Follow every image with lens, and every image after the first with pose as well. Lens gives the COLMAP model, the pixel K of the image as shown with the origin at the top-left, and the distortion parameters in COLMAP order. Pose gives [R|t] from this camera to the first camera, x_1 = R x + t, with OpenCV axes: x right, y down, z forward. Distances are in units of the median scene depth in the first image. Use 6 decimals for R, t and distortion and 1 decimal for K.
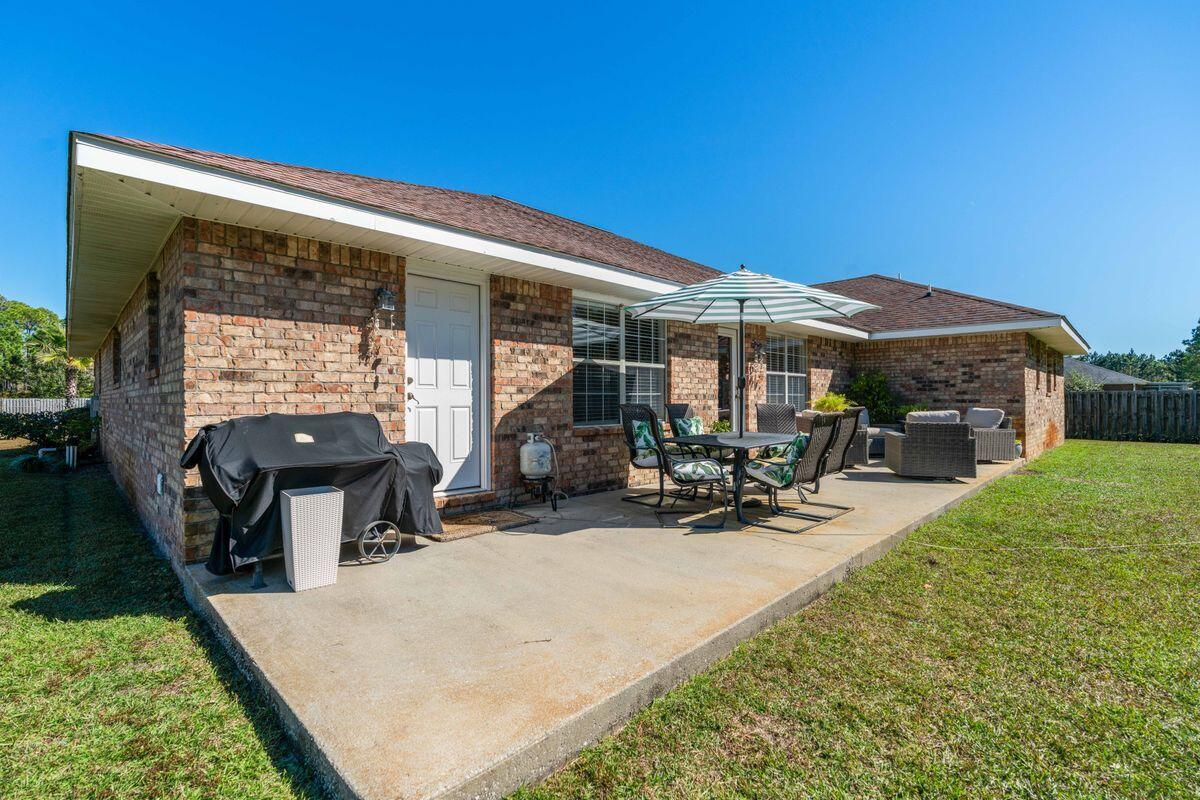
lens RADIAL K [[531.1, 0, 593.1], [0, 531.1, 400.7], [0, 0, 1]] dist [0.000775, 0.000219]
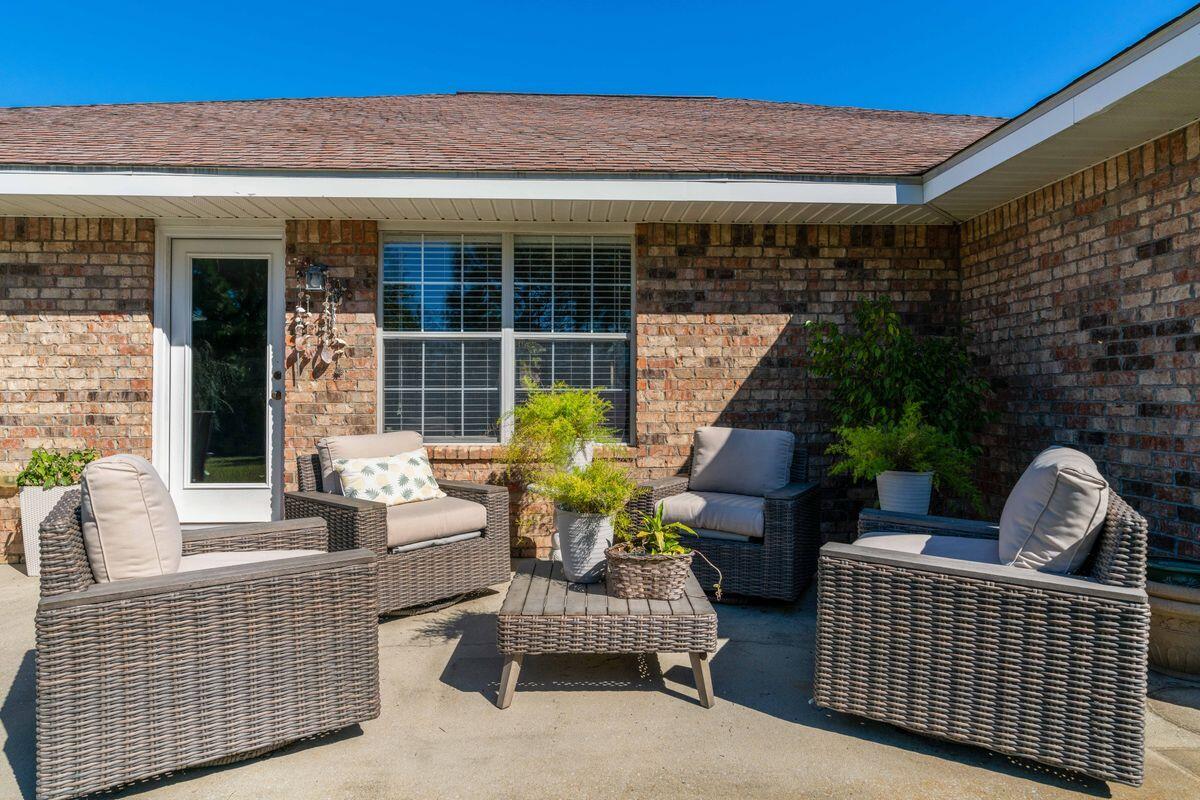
lens RADIAL K [[623.2, 0, 600.0], [0, 623.2, 400.0], [0, 0, 1]] dist [-0.016430, -0.000179]
pose [[0.756050, 0.004942, -0.654495, 0.661222], [-0.002563, 0.999986, 0.004591, -0.005479], [0.654509, -0.001794, 0.756052, 0.655169]]
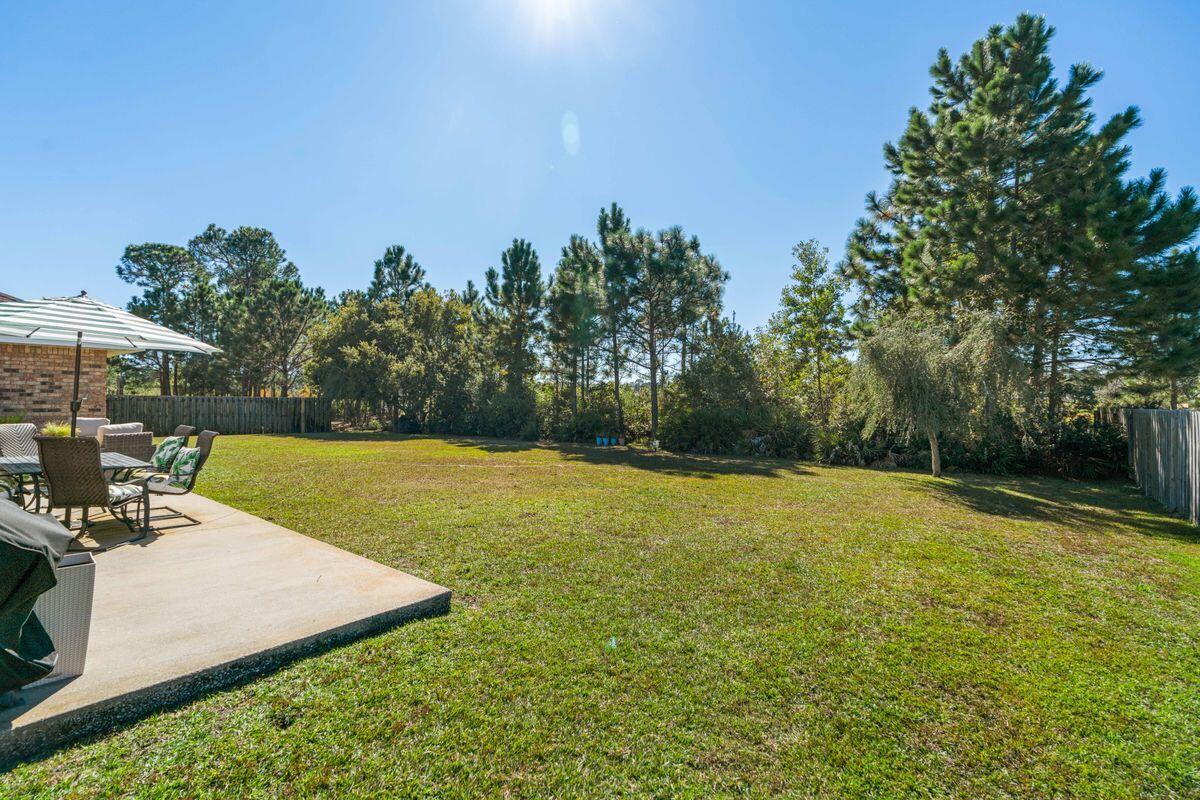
lens RADIAL K [[531.1, 0, 593.1], [0, 531.1, 400.7], [0, 0, 1]] dist [0.000775, 0.000219]
pose [[-0.122615, 0.002974, 0.992450, -0.436110], [-0.010728, 0.999933, -0.004322, -0.024818], [-0.992396, -0.011177, -0.122575, 0.083706]]
